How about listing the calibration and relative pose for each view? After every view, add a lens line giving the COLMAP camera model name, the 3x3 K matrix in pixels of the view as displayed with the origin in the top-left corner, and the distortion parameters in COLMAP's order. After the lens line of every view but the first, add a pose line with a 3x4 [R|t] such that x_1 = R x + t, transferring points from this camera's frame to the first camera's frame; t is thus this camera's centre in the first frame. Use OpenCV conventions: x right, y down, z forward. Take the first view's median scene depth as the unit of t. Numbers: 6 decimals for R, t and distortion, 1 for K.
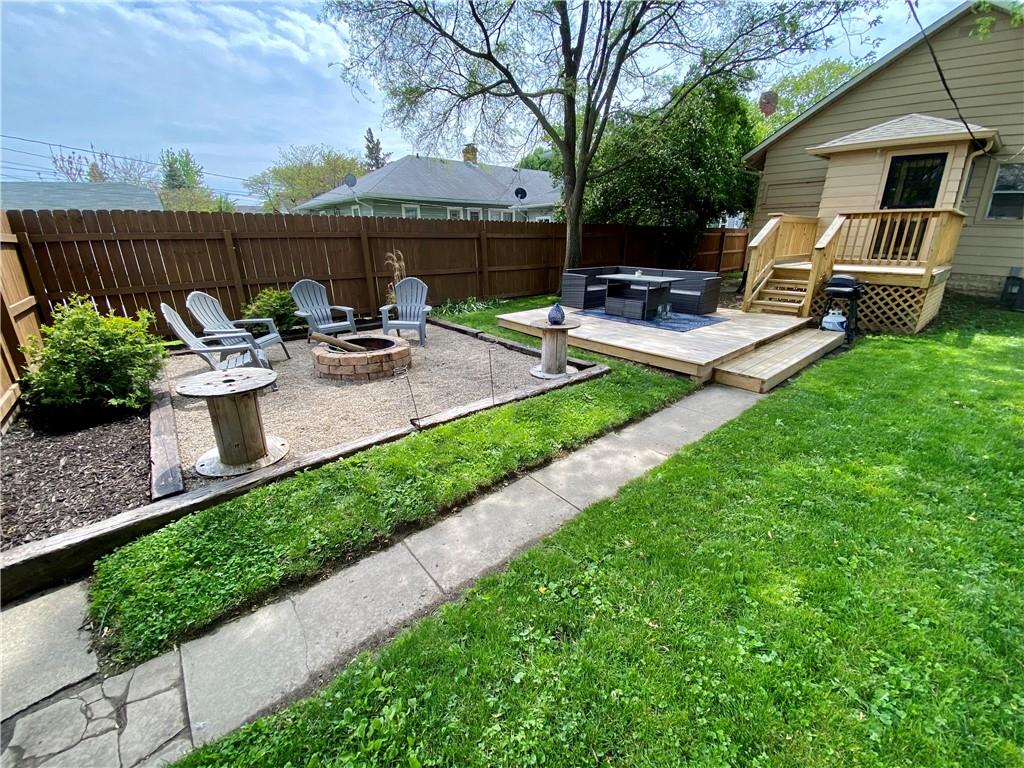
lens RADIAL K [[411.3, 0, 512.0], [0, 411.3, 384.0], [0, 0, 1]] dist [0.019068, -0.019717]
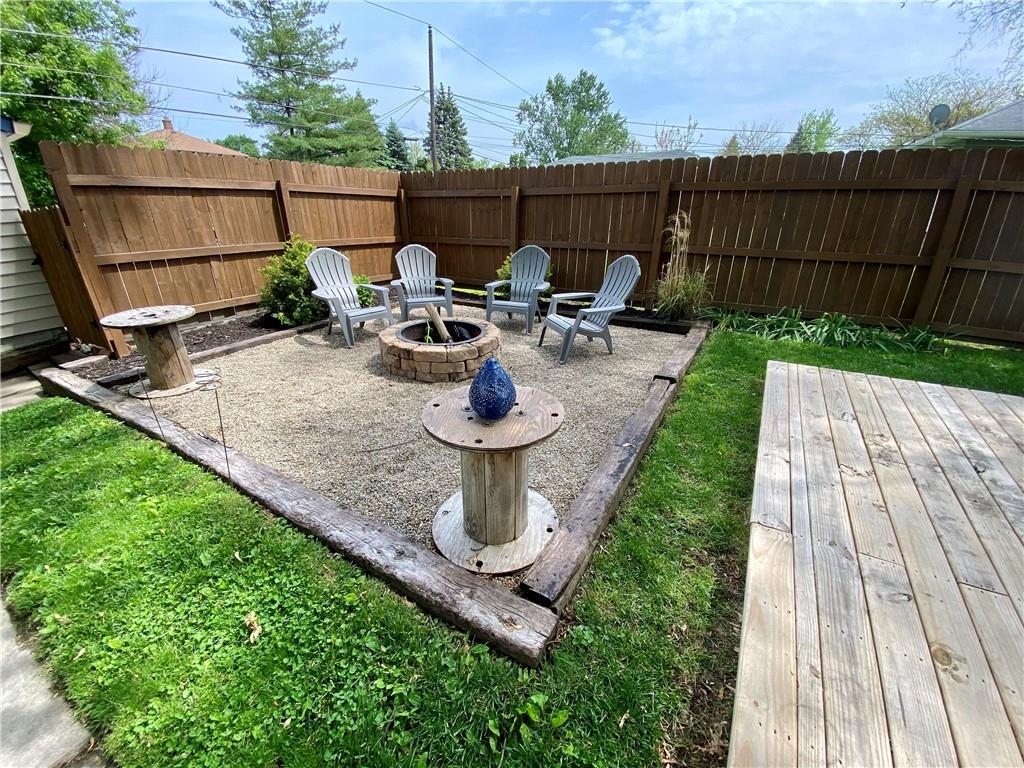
lens RADIAL K [[411.3, 0, 512.0], [0, 411.3, 384.0], [0, 0, 1]] dist [0.019068, -0.019717]
pose [[0.327340, 0.372670, -0.868312, 0.244064], [-0.315302, 0.909349, 0.271419, -0.159672], [0.890749, 0.184935, 0.415170, 0.515866]]
